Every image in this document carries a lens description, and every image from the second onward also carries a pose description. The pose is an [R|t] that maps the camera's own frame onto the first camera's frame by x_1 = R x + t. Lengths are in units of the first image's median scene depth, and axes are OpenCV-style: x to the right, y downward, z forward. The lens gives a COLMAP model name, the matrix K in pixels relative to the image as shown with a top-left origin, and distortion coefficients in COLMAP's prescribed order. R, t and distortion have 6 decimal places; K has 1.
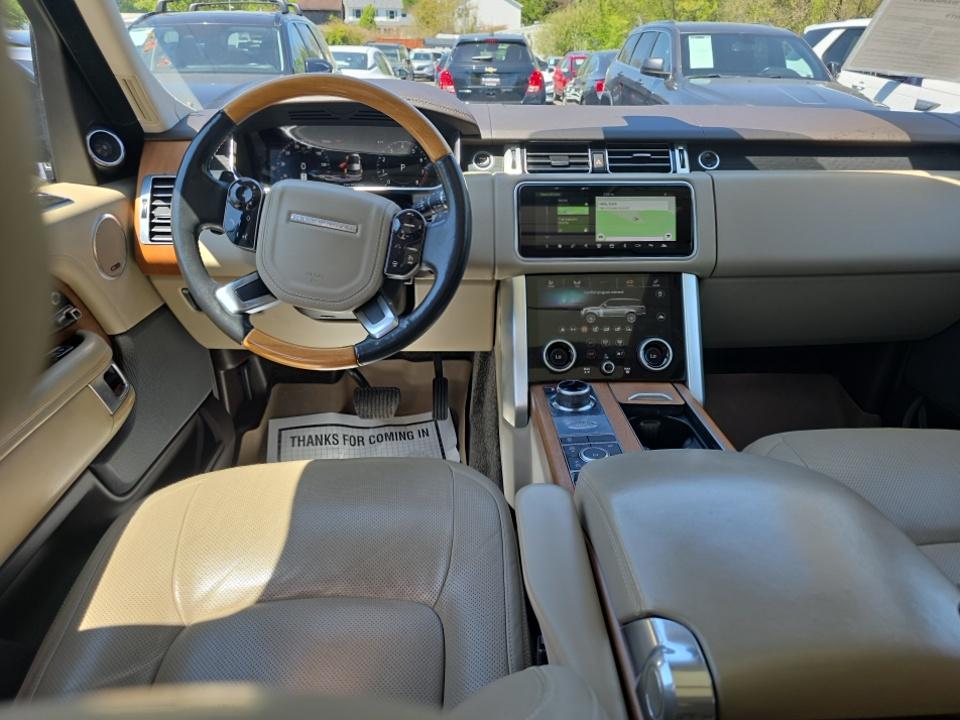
lens RADIAL K [[663.8, 0, 480.0], [0, 663.8, 360.0], [0, 0, 1]] dist [0.004655, -0.039035]
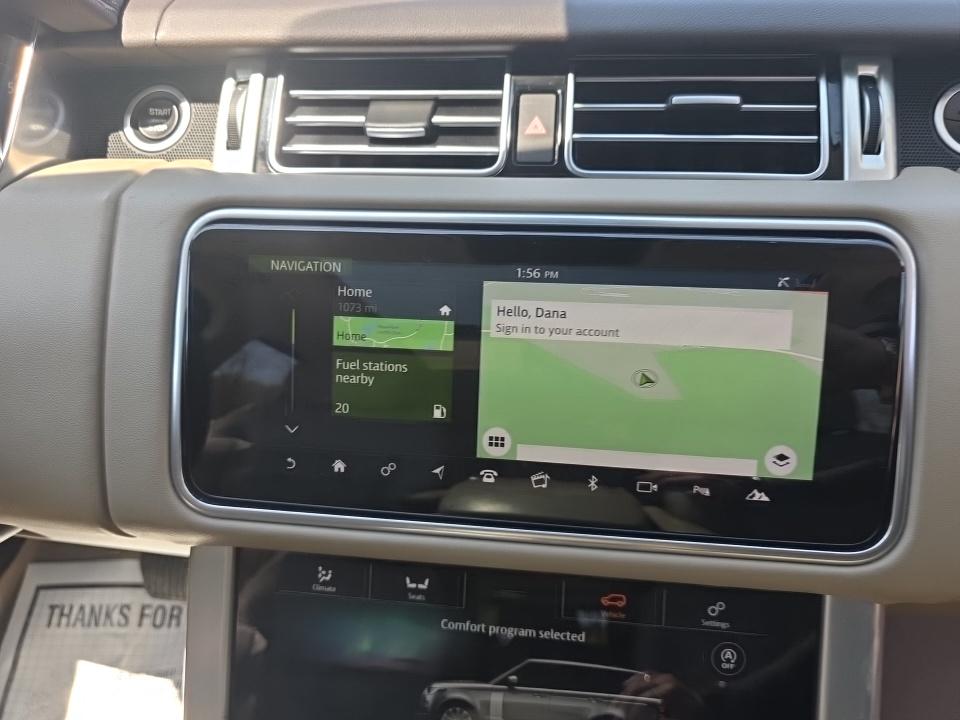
lens RADIAL K [[663.8, 0, 480.0], [0, 663.8, 360.0], [0, 0, 1]] dist [0.004655, -0.039035]
pose [[0.986994, 0.057488, -0.150125, 0.202277], [-0.039550, 0.992004, 0.119851, -0.235882], [0.155814, -0.112355, 0.981376, 0.723573]]
